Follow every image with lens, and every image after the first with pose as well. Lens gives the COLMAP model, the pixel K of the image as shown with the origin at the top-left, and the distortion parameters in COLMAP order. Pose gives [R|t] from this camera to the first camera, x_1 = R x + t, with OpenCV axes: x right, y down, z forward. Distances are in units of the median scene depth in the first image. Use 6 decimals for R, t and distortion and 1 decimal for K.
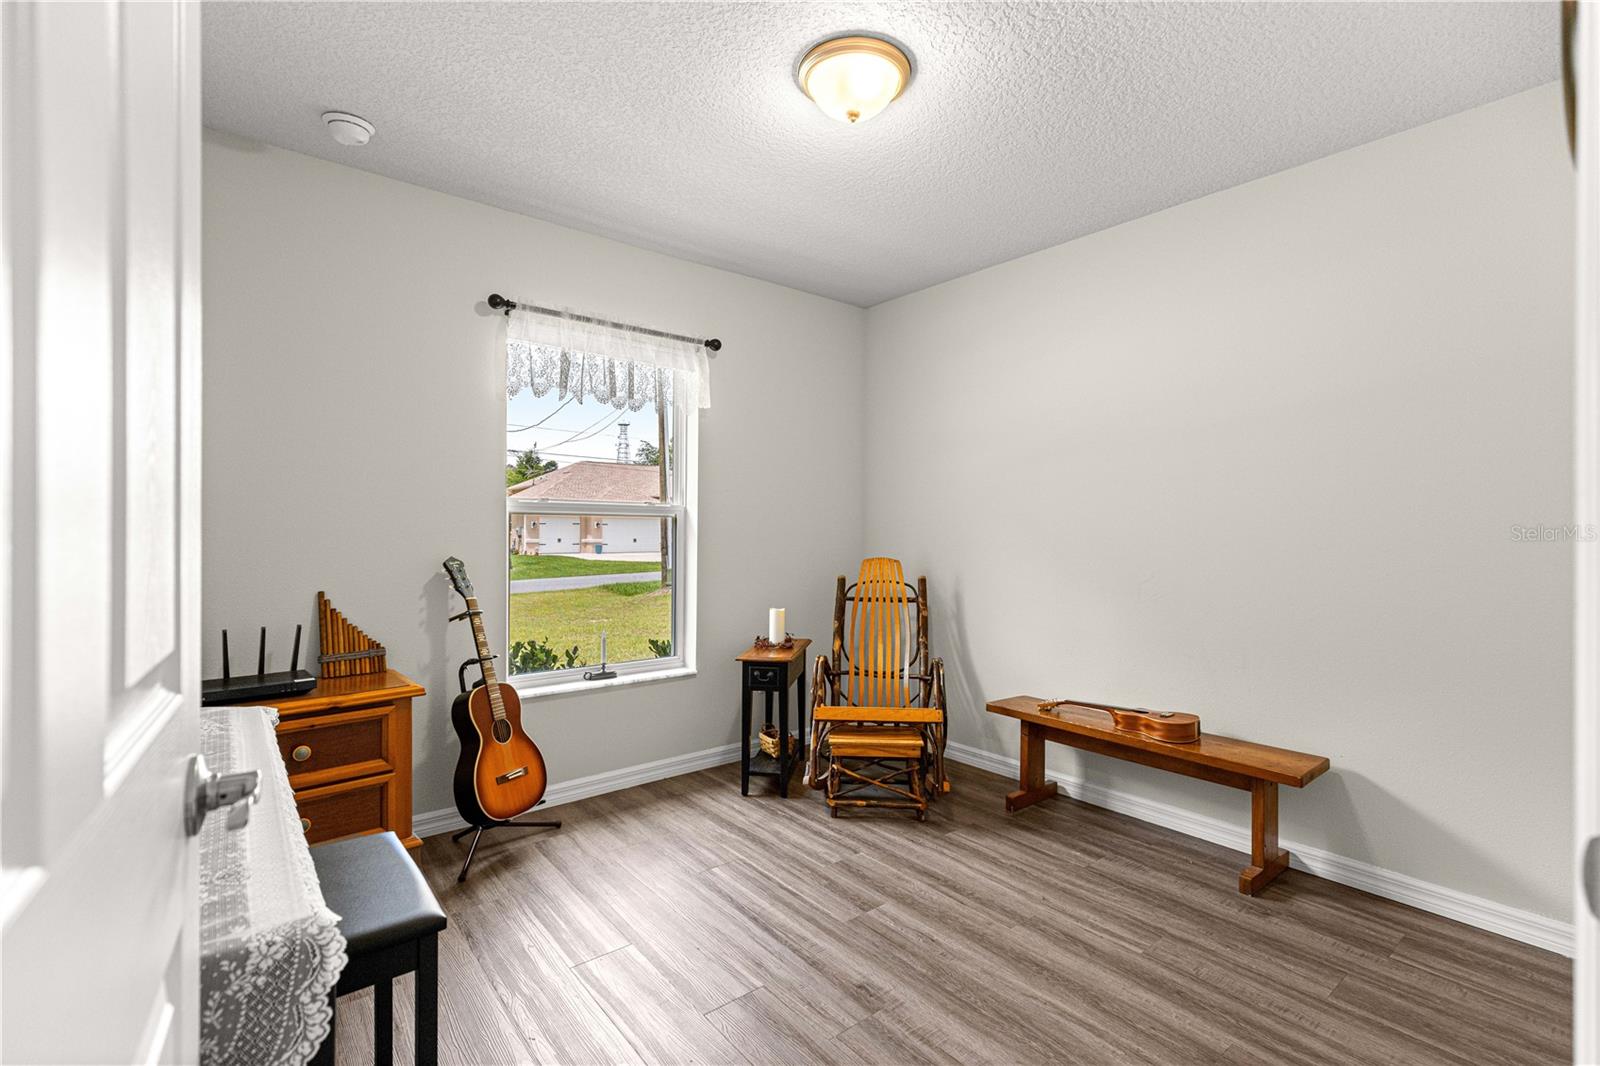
lens RADIAL K [[718.1, 0, 803.2], [0, 718.1, 529.5], [0, 0, 1]] dist [0.011156, -0.001867]
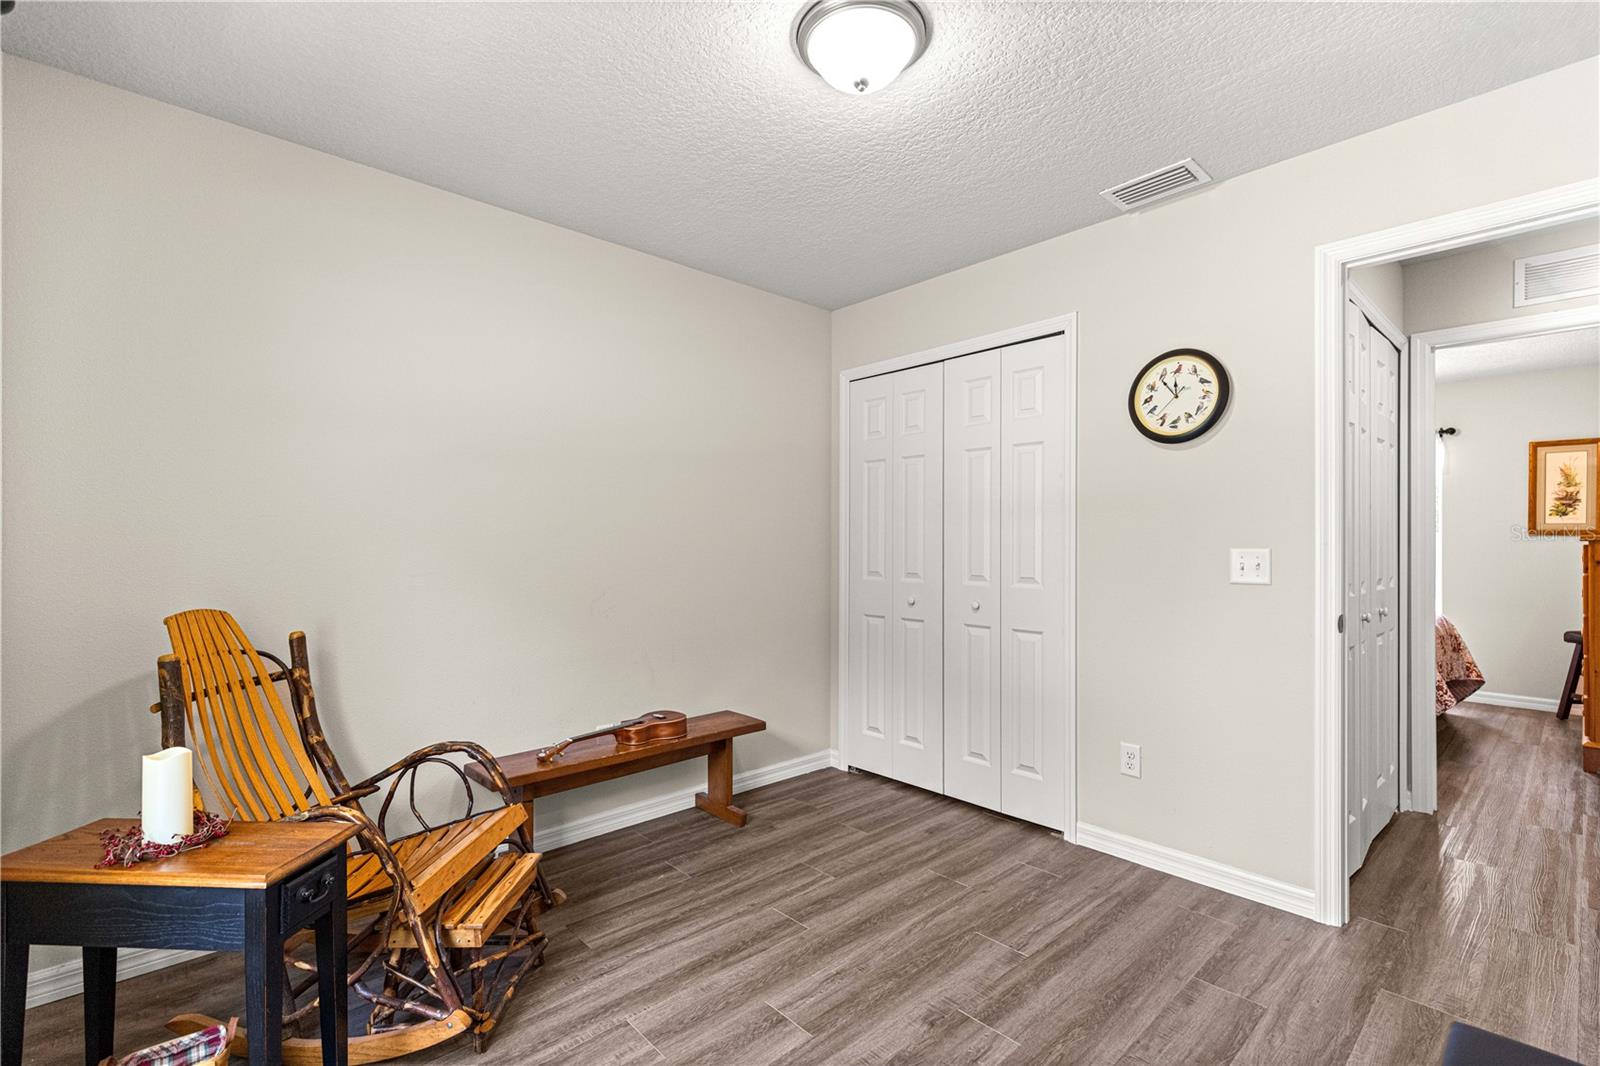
lens RADIAL K [[718.1, 0, 808.5], [0, 718.1, 539.1], [0, 0, 1]] dist [0.011156, -0.001867]
pose [[-0.060957, -0.001892, 0.998139, -0.654589], [0.001810, 0.999996, 0.002006, -0.016149], [-0.998139, 0.001929, -0.060953, 0.909861]]
